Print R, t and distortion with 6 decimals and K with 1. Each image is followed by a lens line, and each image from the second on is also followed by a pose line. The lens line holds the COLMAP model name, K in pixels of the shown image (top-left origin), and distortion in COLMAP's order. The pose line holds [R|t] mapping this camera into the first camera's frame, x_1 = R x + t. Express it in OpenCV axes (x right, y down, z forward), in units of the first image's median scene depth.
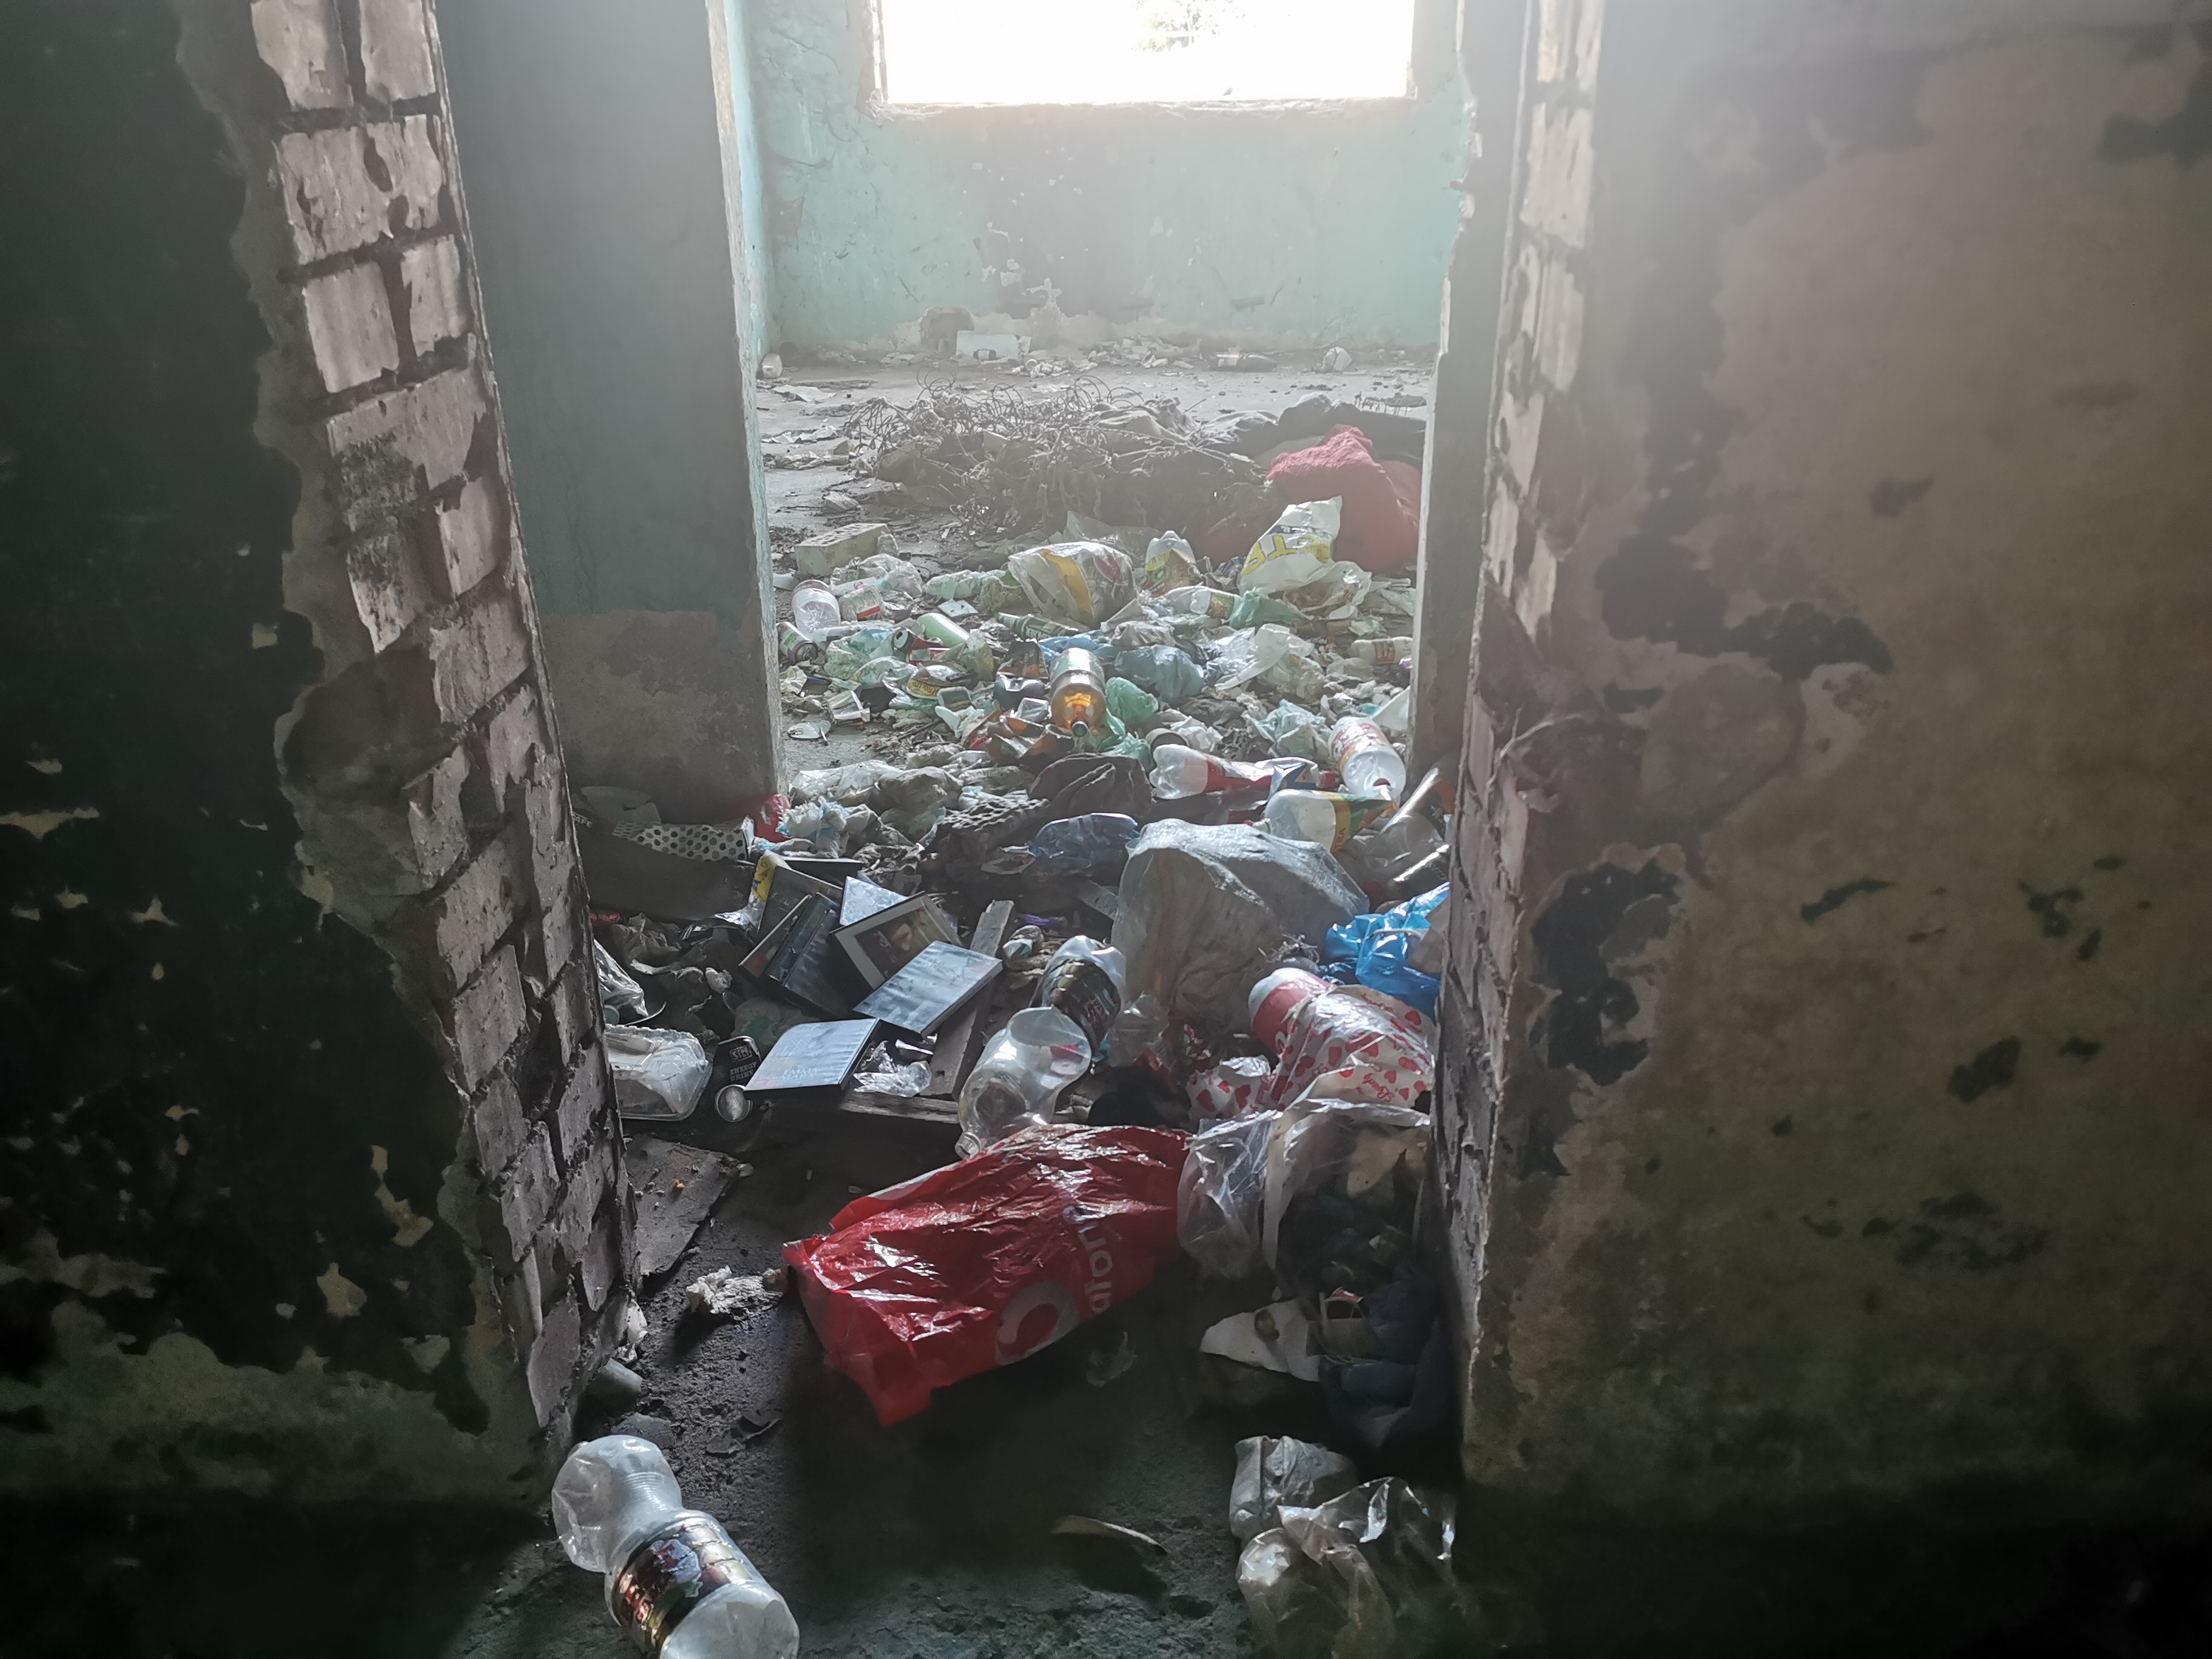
lens RADIAL K [[1714.6, 0, 1109.3], [0, 1714.6, 814.9], [0, 0, 1]] dist [0.065222, -0.089701]
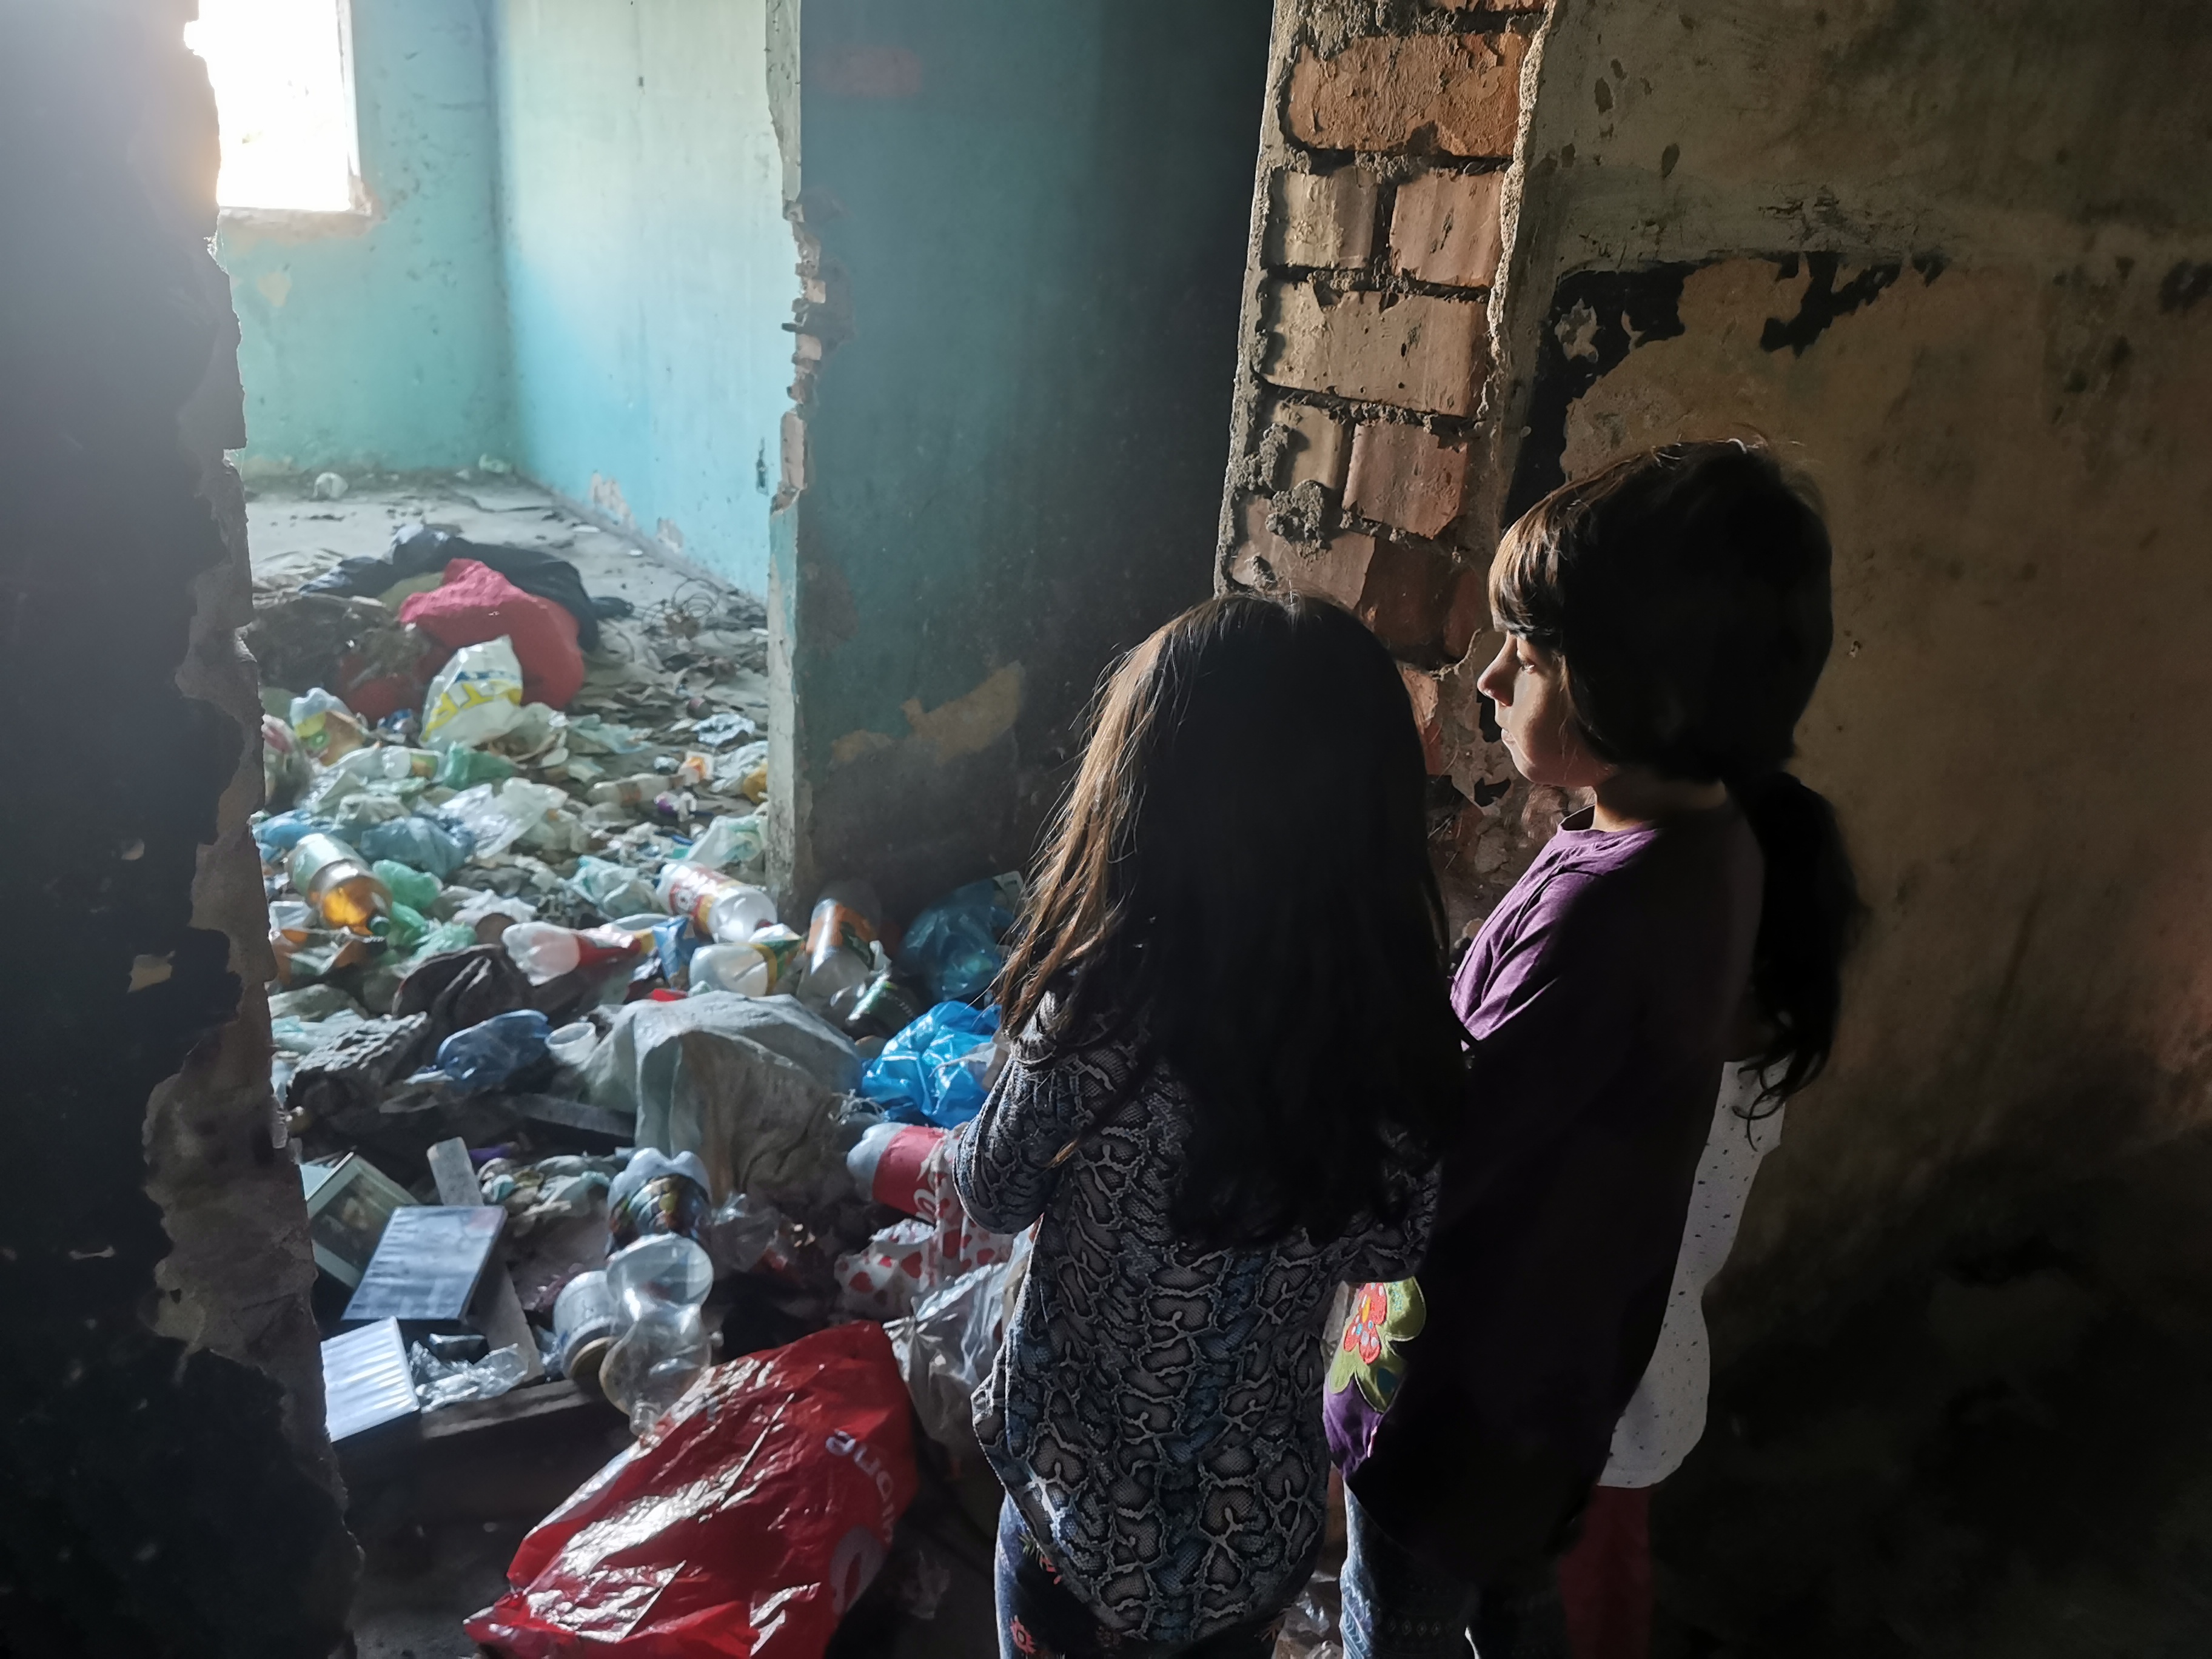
lens RADIAL K [[1714.6, 0, 1139.6], [0, 1714.6, 797.3], [0, 0, 1]] dist [0.065222, -0.089701]
pose [[0.789821, -0.134407, 0.598429, -0.421242], [0.177067, 0.984117, -0.012664, -0.067188], [-0.587222, 0.115964, 0.801076, 0.152559]]
